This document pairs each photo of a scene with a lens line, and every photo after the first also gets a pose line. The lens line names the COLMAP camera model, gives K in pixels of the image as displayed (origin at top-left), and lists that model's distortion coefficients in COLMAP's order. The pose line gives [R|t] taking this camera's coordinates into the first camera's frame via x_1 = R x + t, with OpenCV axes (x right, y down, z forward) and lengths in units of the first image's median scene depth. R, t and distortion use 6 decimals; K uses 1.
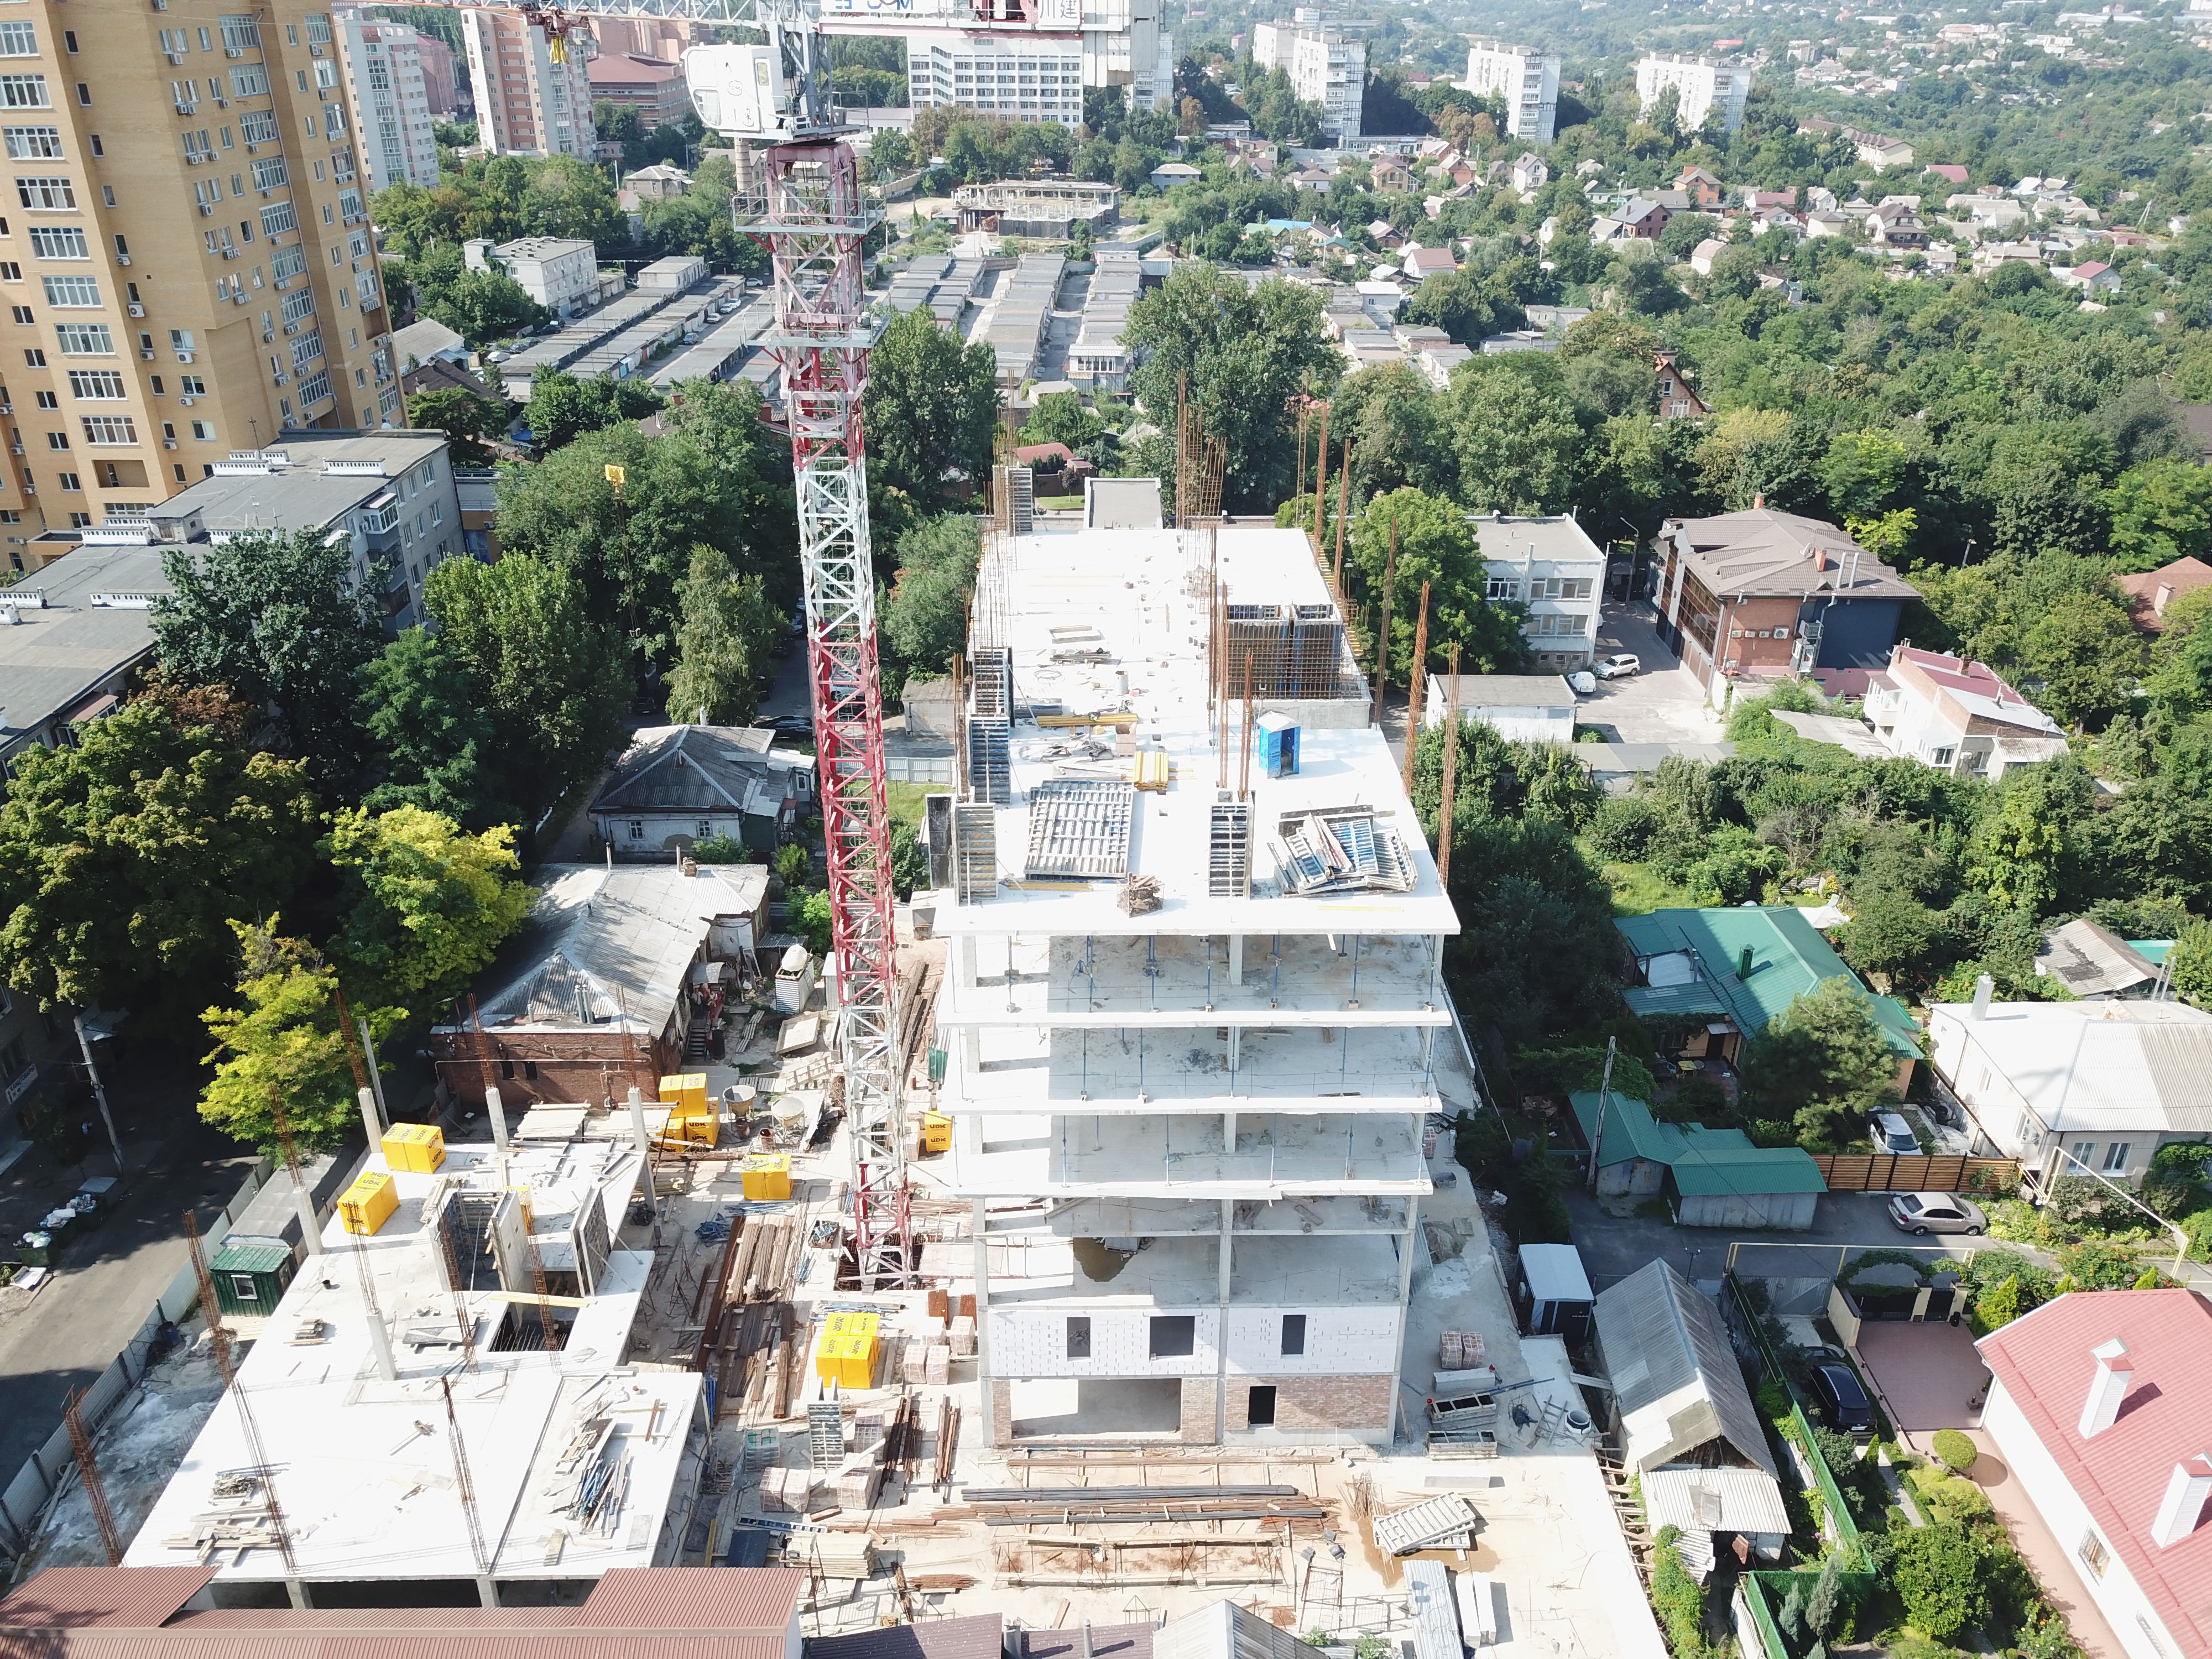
lens RADIAL K [[1704.6, 0, 1110.6], [0, 1704.6, 830.9], [0, 0, 1]] dist [0.013418, 0.002566]
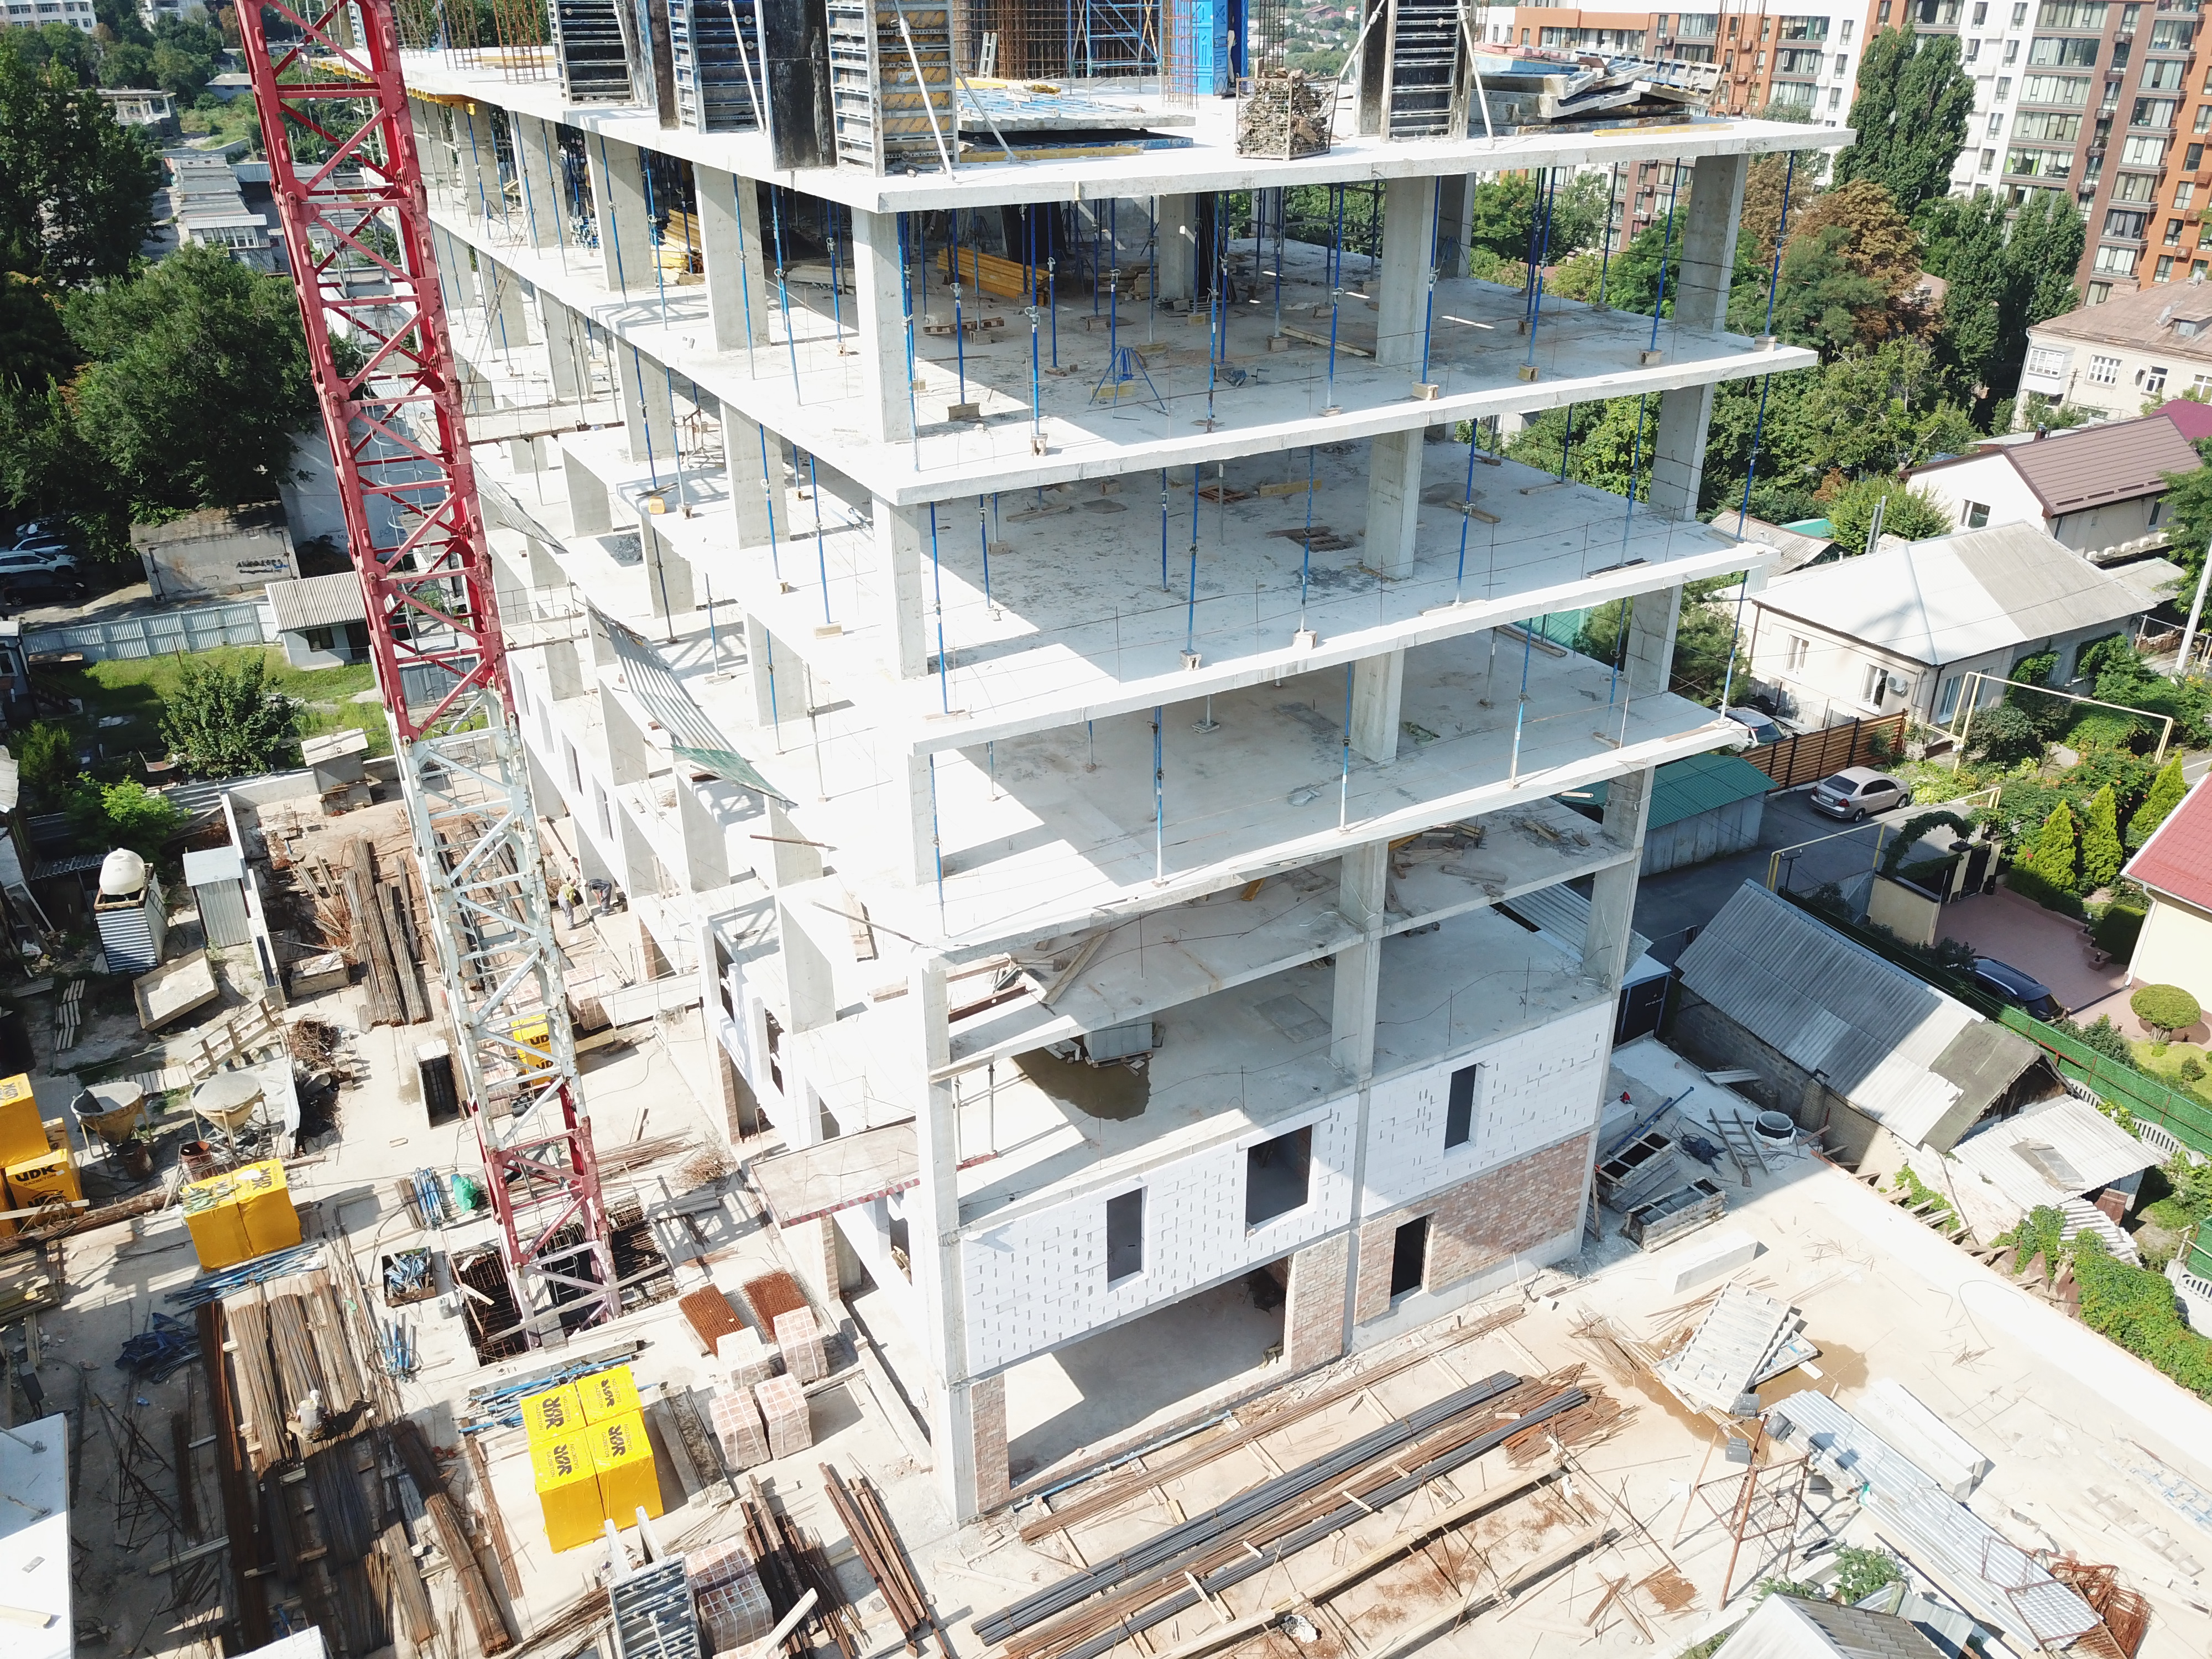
lens RADIAL K [[1704.6, 0, 1104.2], [0, 1704.6, 831.1], [0, 0, 1]] dist [0.013418, 0.002566]
pose [[0.876953, -0.220562, 0.426972, -0.179196], [0.220114, 0.974134, 0.051121, 0.131376], [-0.427203, 0.049152, 0.902819, 0.464512]]
